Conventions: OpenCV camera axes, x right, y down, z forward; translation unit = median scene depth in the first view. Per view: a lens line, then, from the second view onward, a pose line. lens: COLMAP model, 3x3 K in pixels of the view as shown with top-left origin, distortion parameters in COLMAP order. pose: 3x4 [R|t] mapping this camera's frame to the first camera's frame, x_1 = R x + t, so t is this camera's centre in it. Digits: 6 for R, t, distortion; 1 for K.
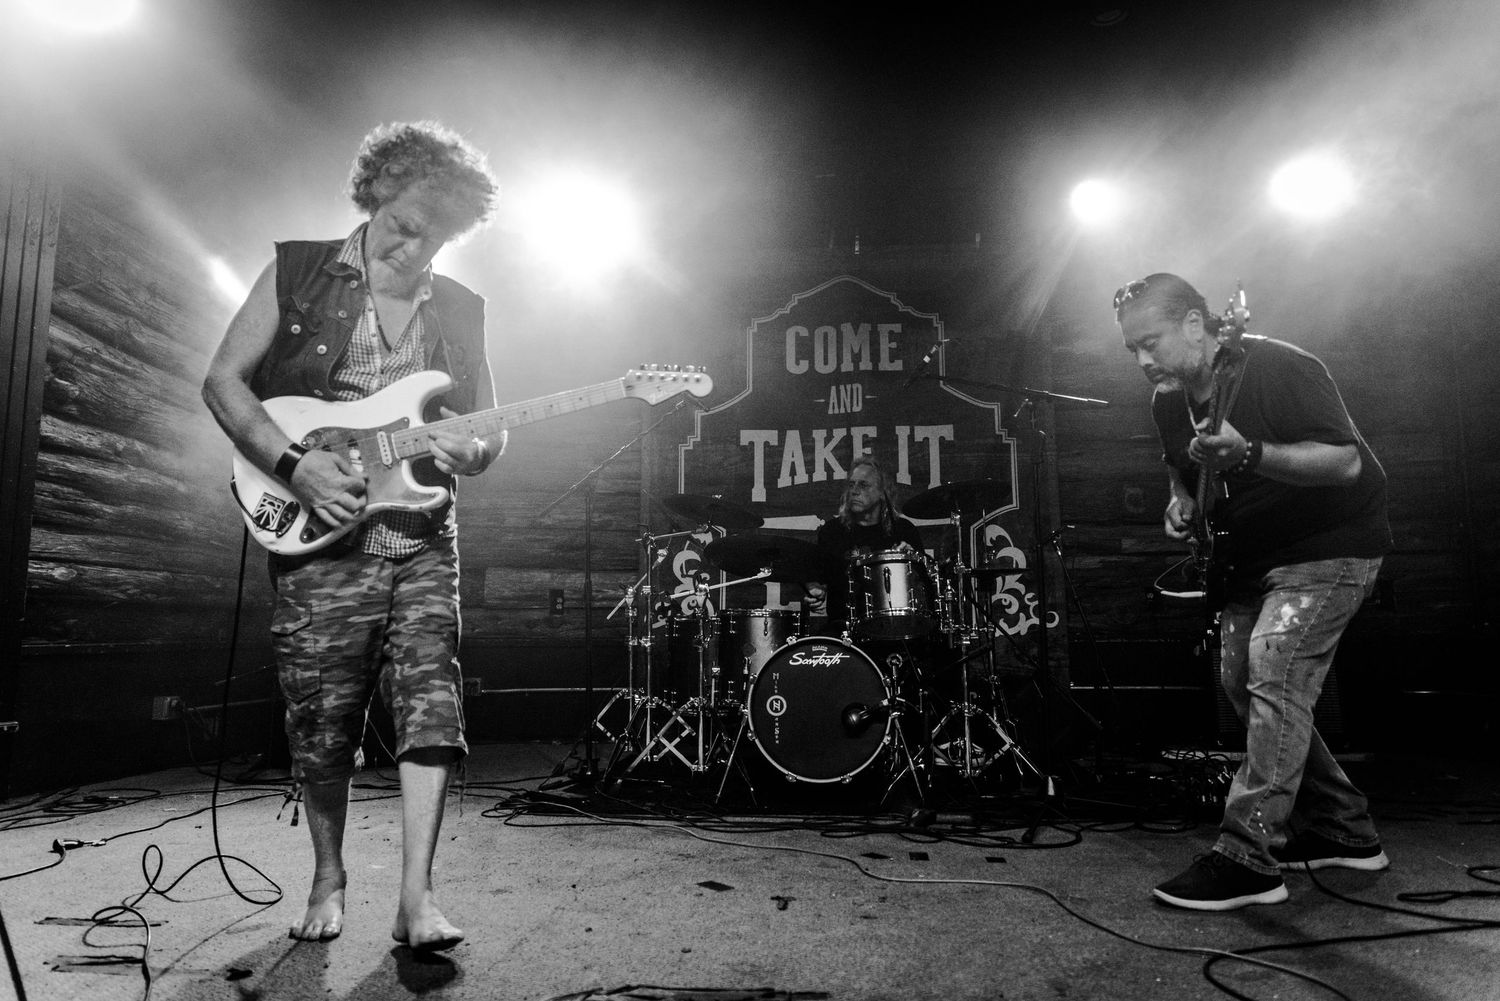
lens RADIAL K [[1003.6, 0, 745.2], [0, 1003.6, 499.0], [0, 0, 1]] dist [-0.001249, -0.001223]
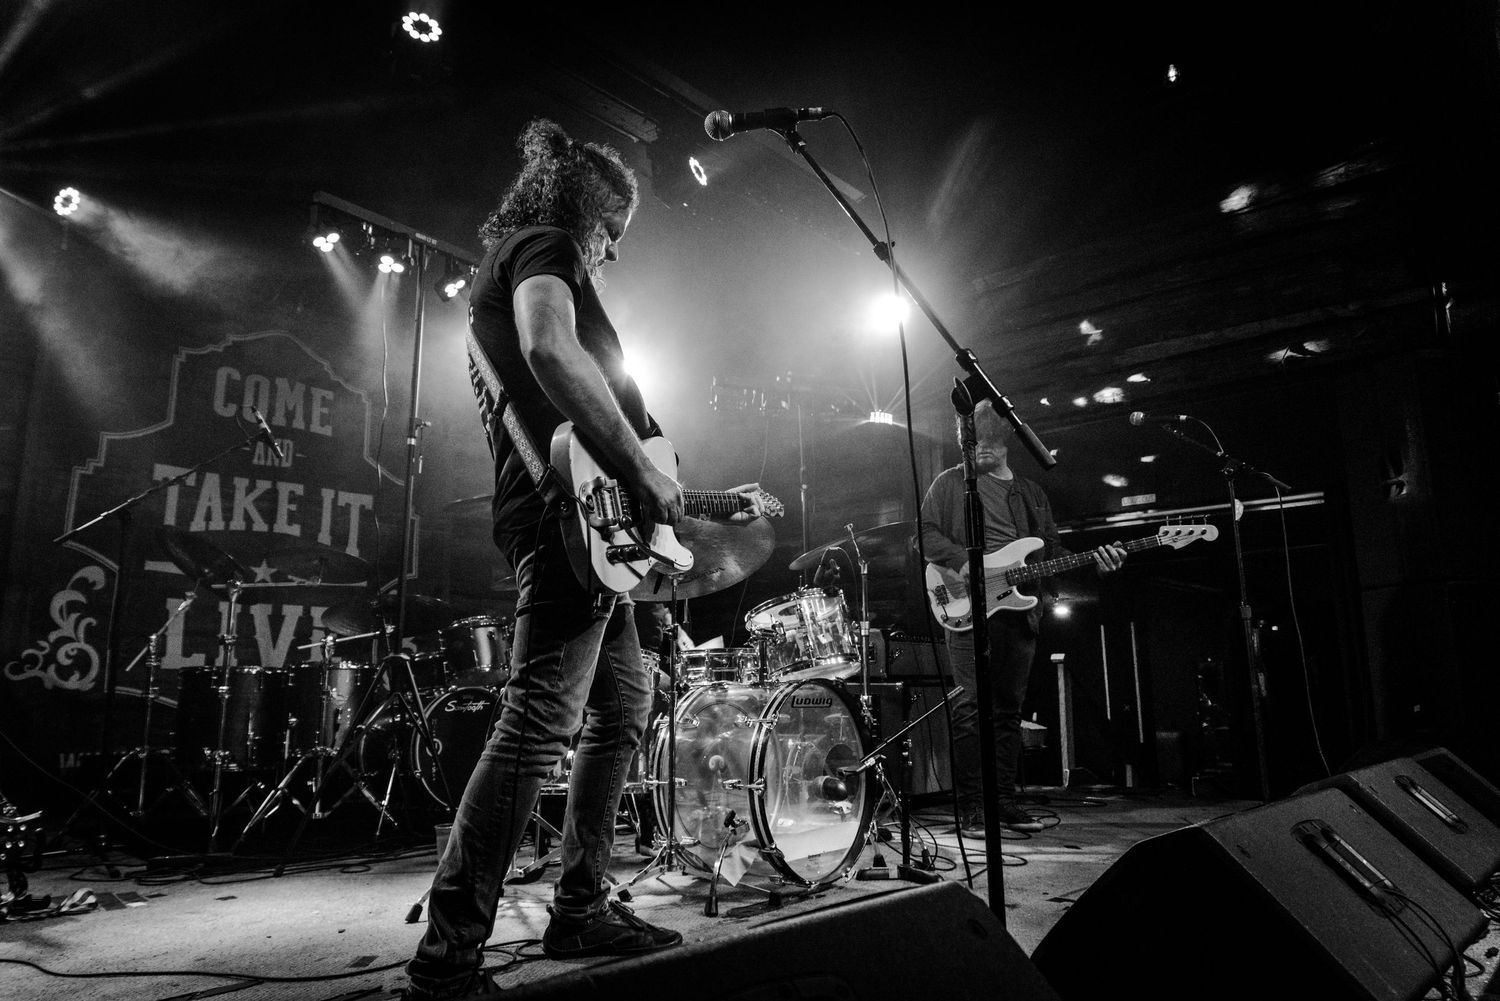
lens RADIAL K [[1003.6, 0, 745.2], [0, 1003.6, 499.0], [0, 0, 1]] dist [-0.001249, -0.001223]
pose [[0.584065, 0.153158, 0.797127, -0.572280], [-0.105544, 0.988030, -0.112504, 0.013486], [-0.804816, -0.018423, 0.593239, 0.030966]]
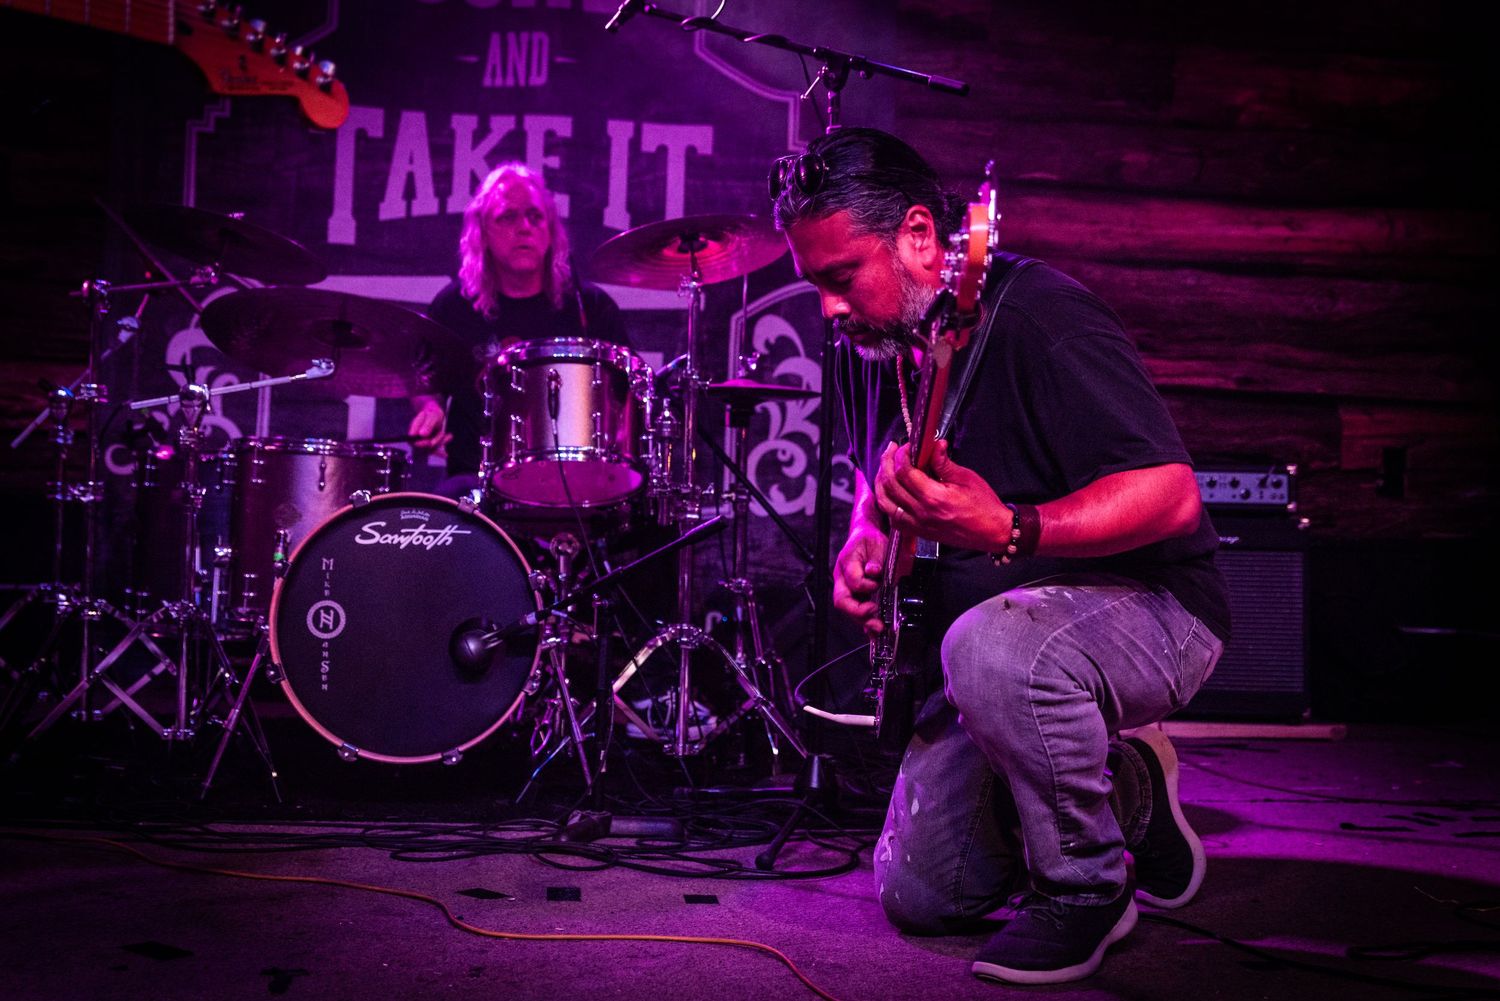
lens RADIAL K [[1797.7, 0, 752.1], [0, 1797.7, 501.7], [0, 0, 1]] dist [-0.027138, 0.017899]
pose [[0.975017, 0.040706, 0.218369, 0.032543], [-0.067696, 0.990753, 0.117580, 0.015462], [-0.211563, -0.129426, 0.968757, 0.040578]]
